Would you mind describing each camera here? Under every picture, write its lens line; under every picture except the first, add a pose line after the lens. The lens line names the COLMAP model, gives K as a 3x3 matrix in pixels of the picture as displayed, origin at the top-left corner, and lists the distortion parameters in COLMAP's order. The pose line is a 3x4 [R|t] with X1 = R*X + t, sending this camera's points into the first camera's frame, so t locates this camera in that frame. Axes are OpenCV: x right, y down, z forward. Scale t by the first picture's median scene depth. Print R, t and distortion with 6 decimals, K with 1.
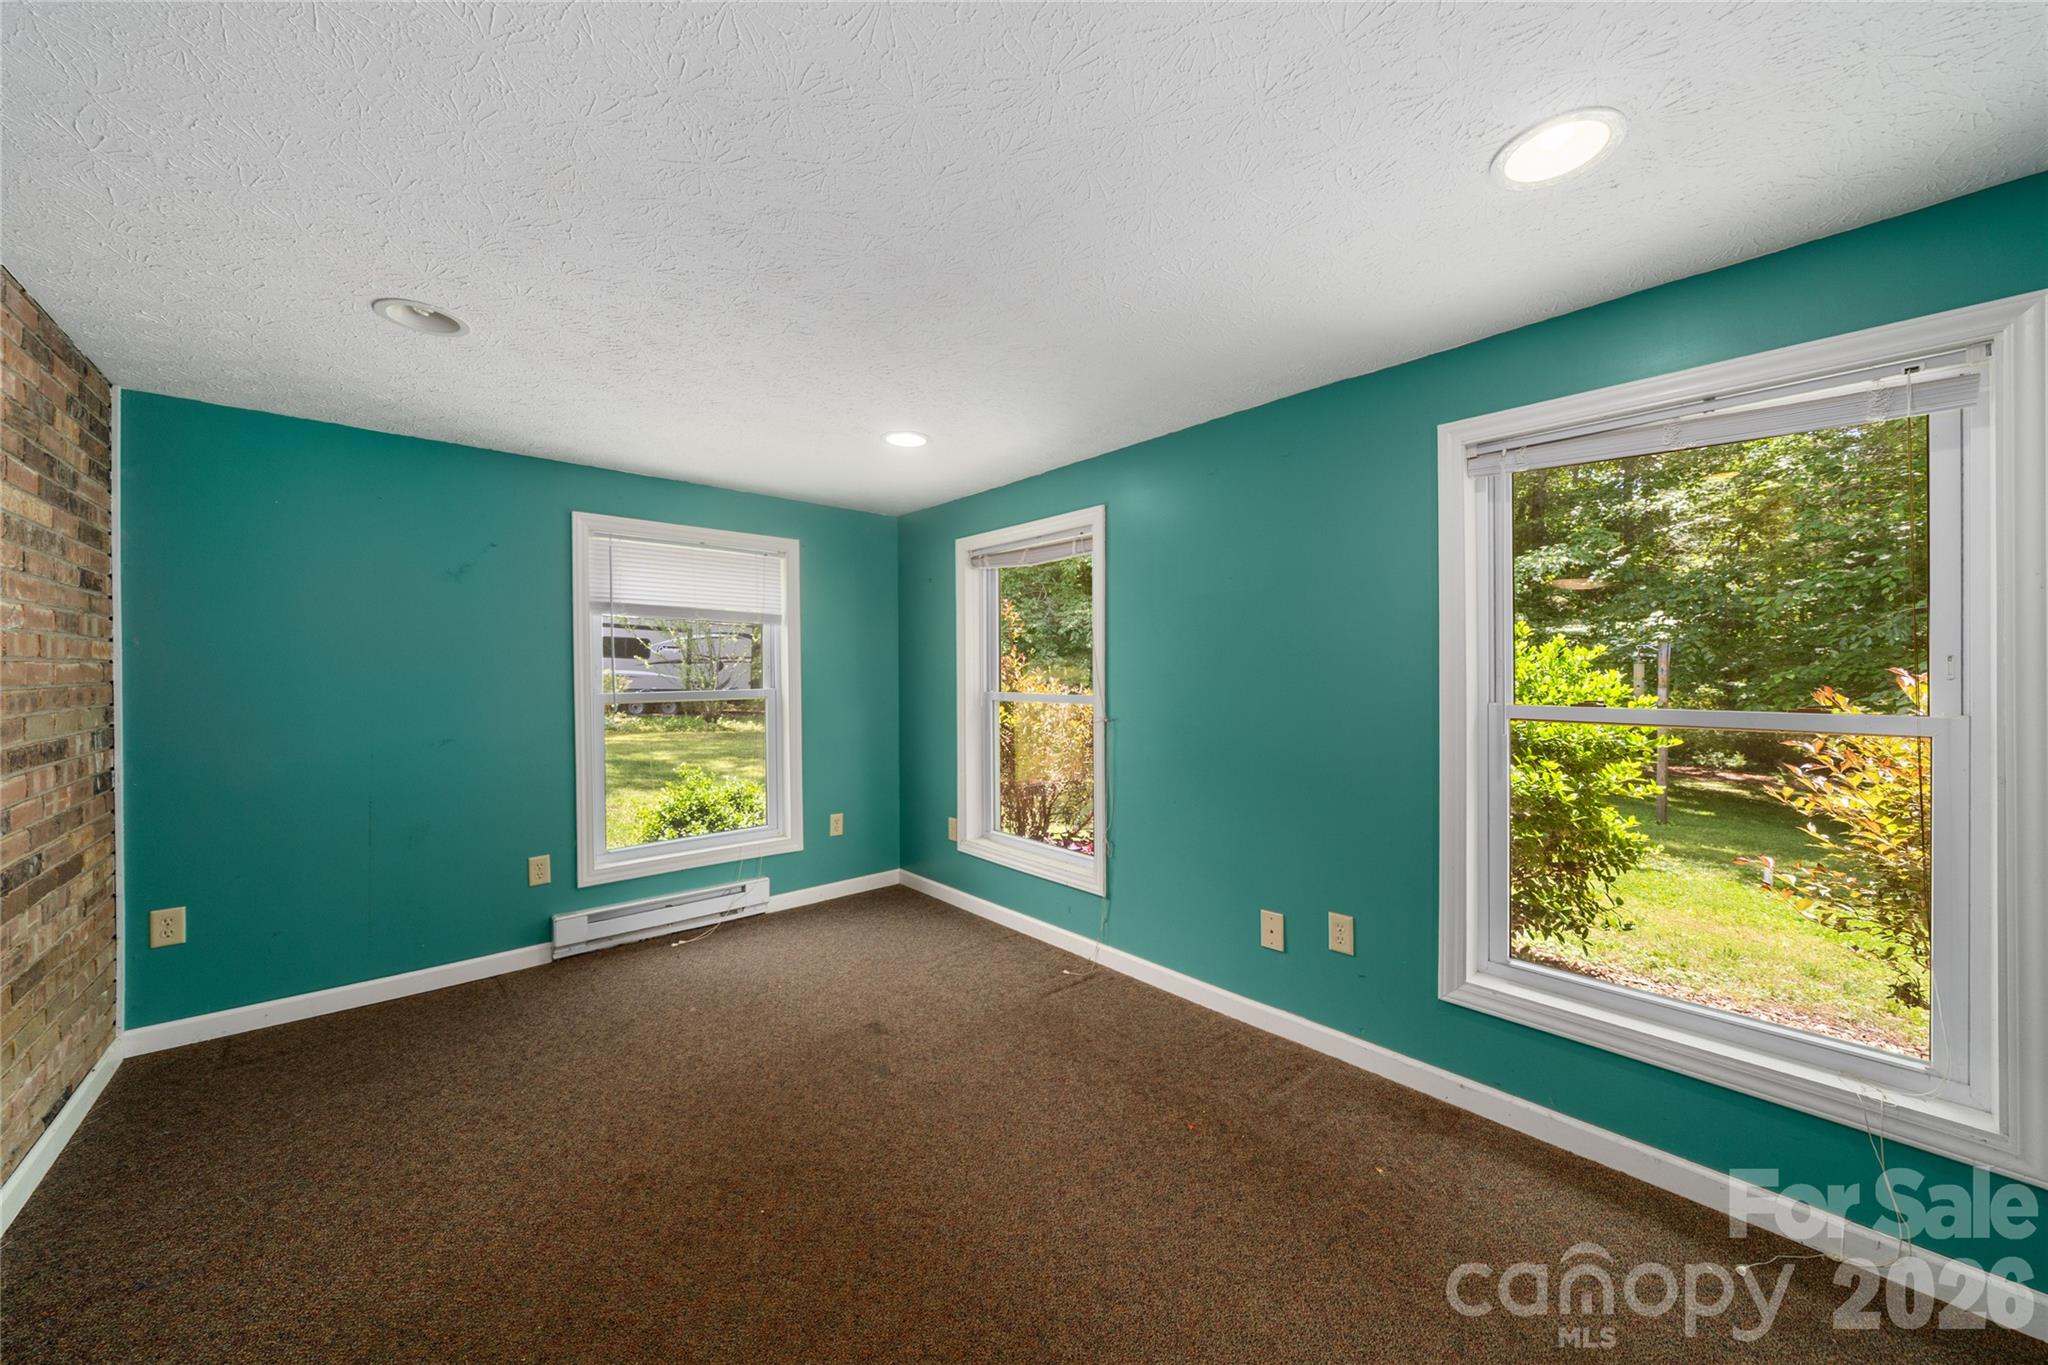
lens RADIAL K [[712.9, 0, 1025.9], [0, 712.9, 666.0], [0, 0, 1]] dist [-0.007959, -0.000388]
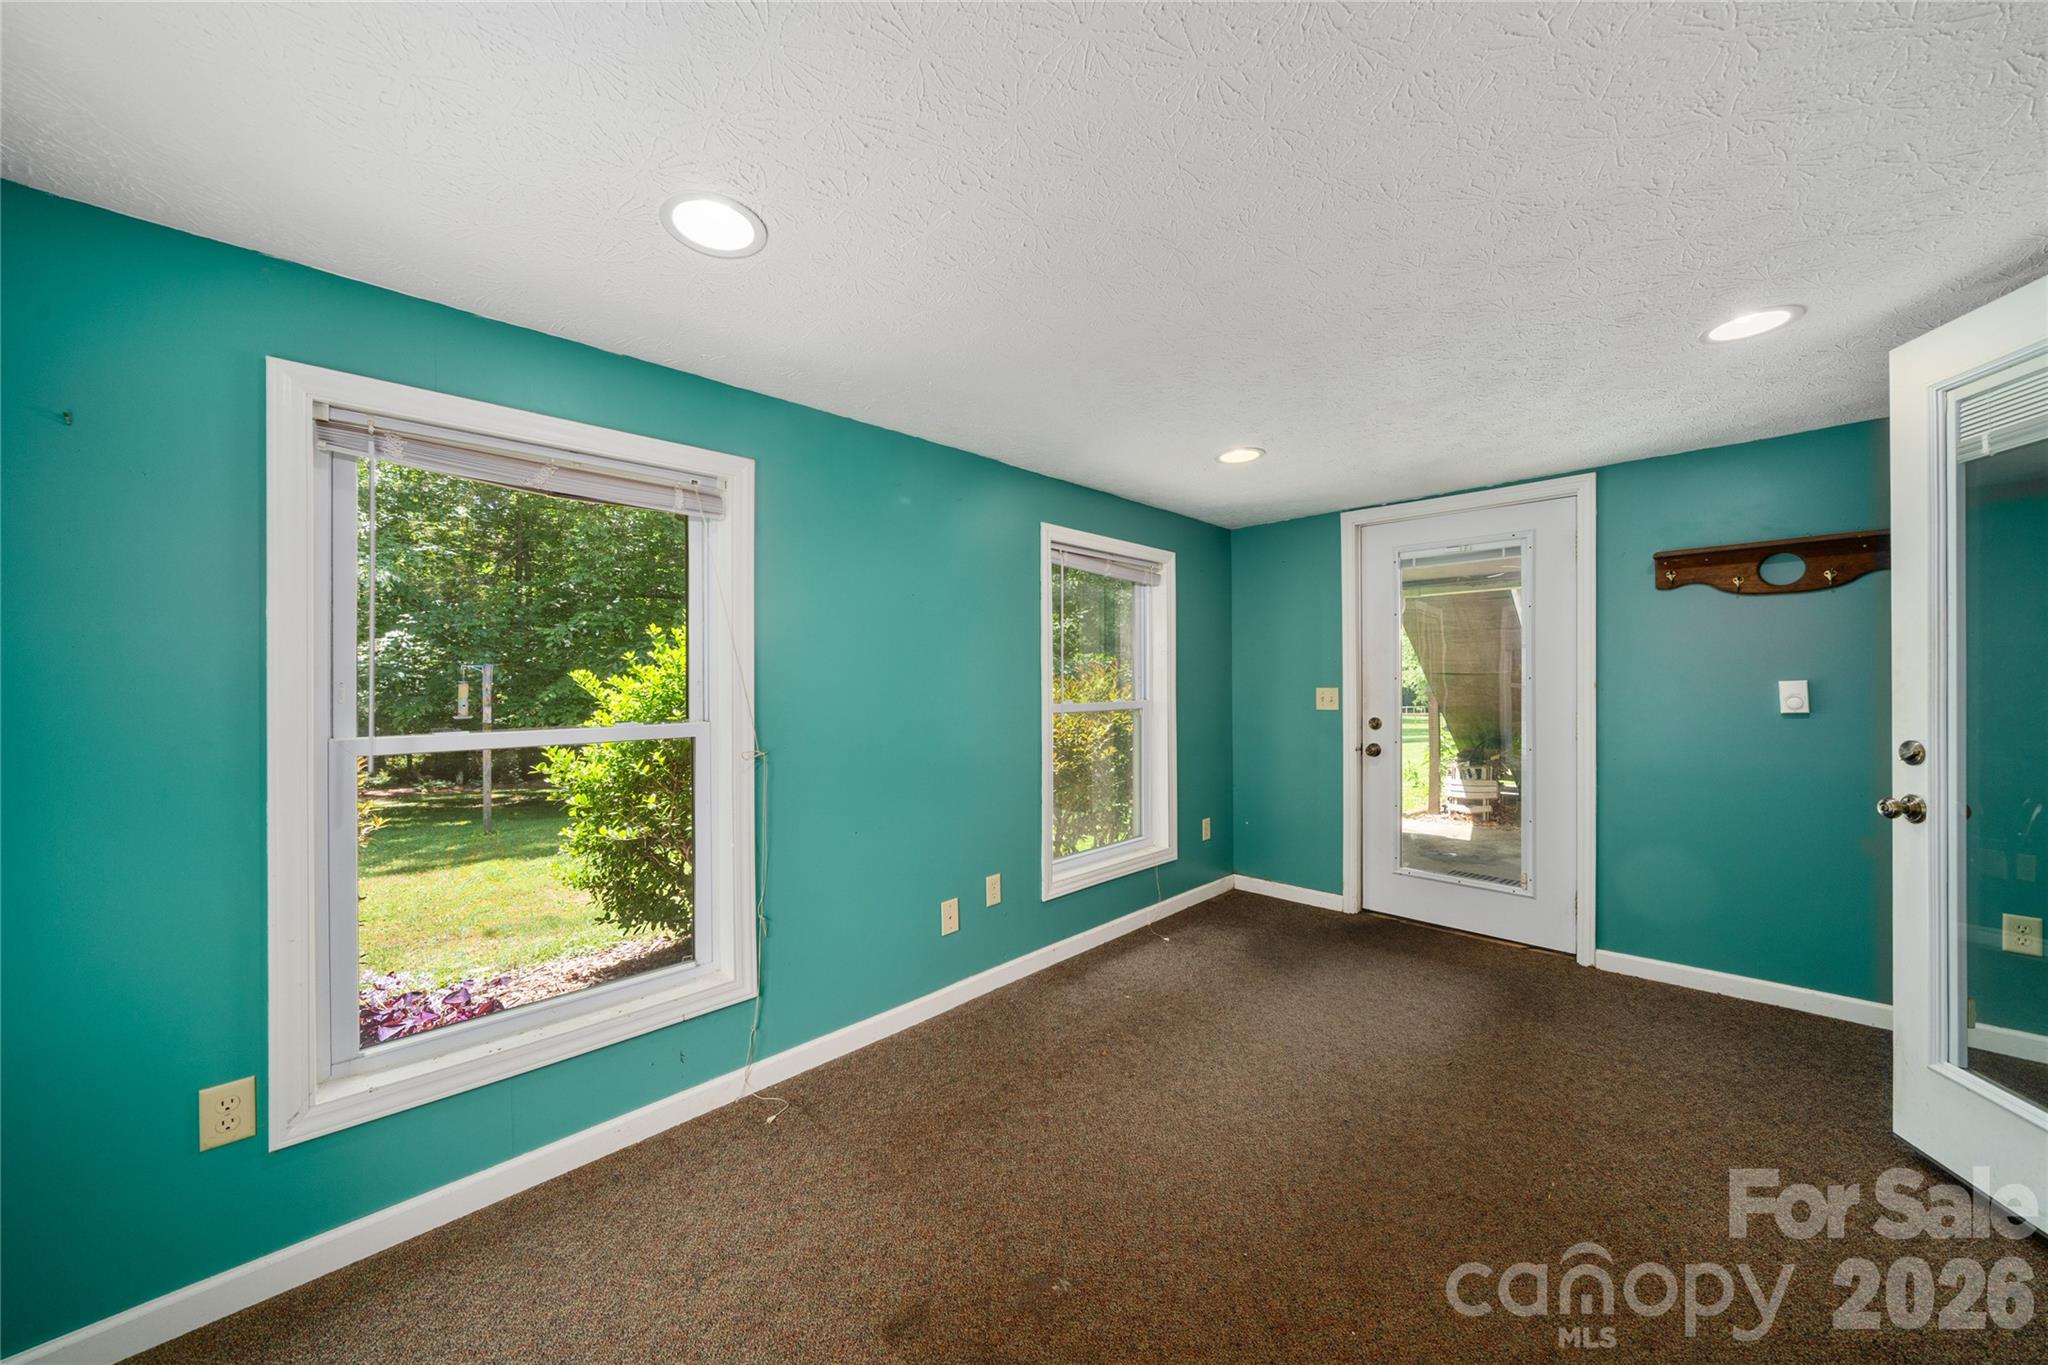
lens RADIAL K [[712.9, 0, 1025.8], [0, 712.9, 682.5], [0, 0, 1]] dist [-0.007959, -0.000388]
pose [[-0.052226, 0.000138, 0.998635, -0.744862], [0.007745, 0.999970, 0.000267, 0.005244], [-0.998605, 0.007749, -0.052225, 0.900030]]
